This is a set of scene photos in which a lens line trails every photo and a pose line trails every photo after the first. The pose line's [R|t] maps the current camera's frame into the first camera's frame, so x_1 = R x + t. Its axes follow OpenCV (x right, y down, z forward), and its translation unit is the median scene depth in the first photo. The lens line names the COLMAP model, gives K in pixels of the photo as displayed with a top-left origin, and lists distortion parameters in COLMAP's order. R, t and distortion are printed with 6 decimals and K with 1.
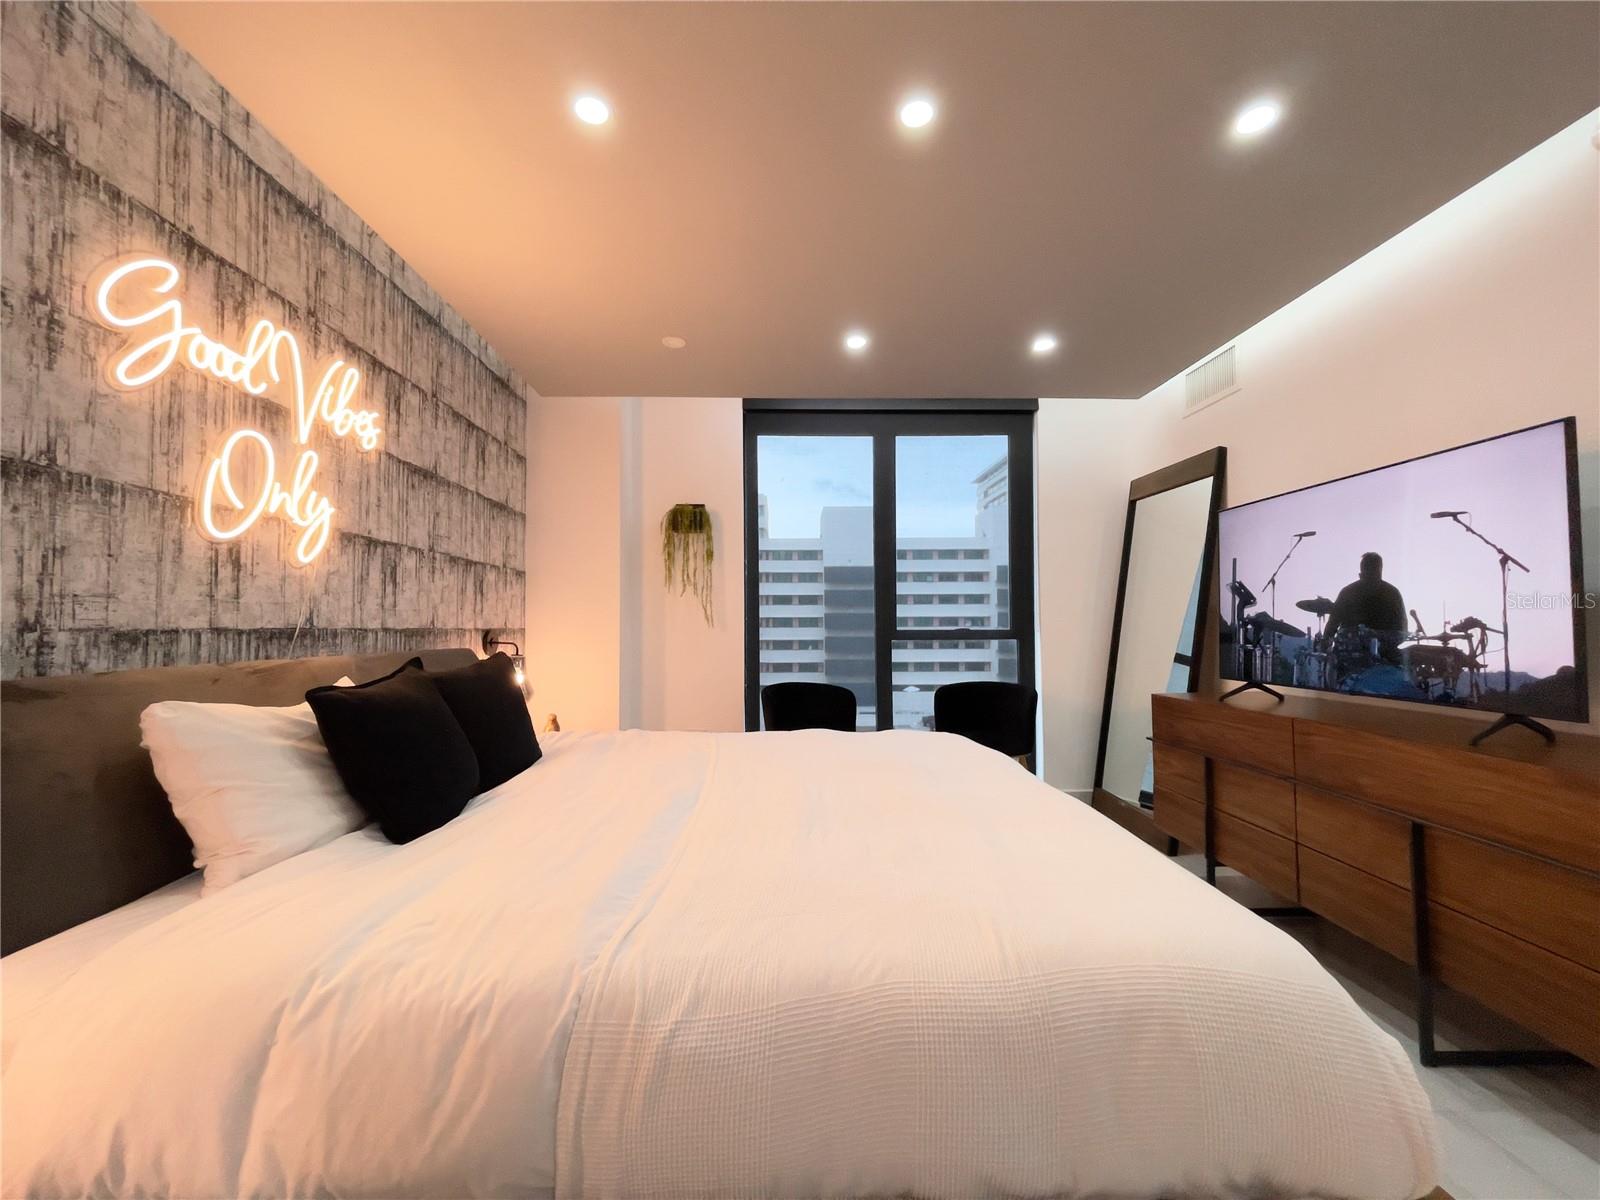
lens RADIAL K [[646.2, 0, 799.1], [0, 646.2, 602.0], [0, 0, 1]] dist [0.001405, 0.001993]
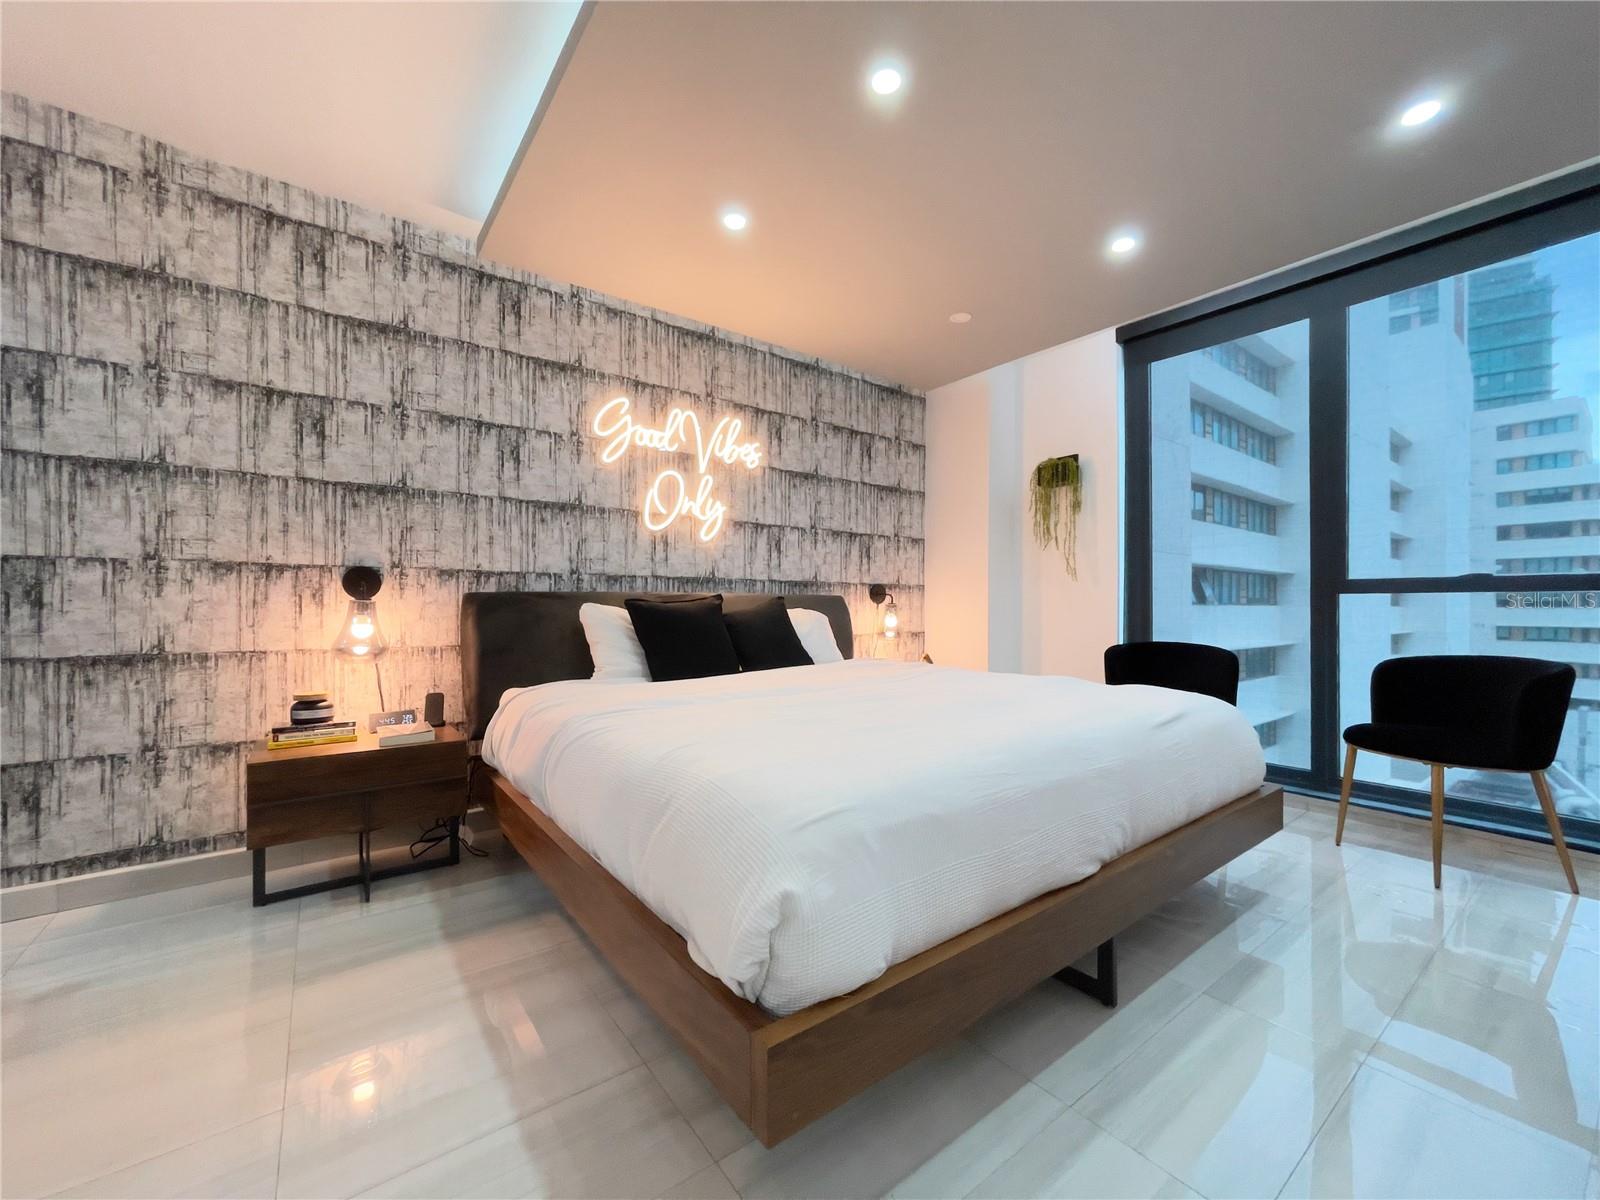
lens RADIAL K [[646.2, 0, 807.3], [0, 646.2, 610.3], [0, 0, 1]] dist [0.001405, 0.001993]
pose [[0.609767, -0.005829, -0.792559, 0.805748], [0.037334, 0.999074, 0.021376, 0.103997], [0.791701, -0.042624, 0.609421, 0.140846]]
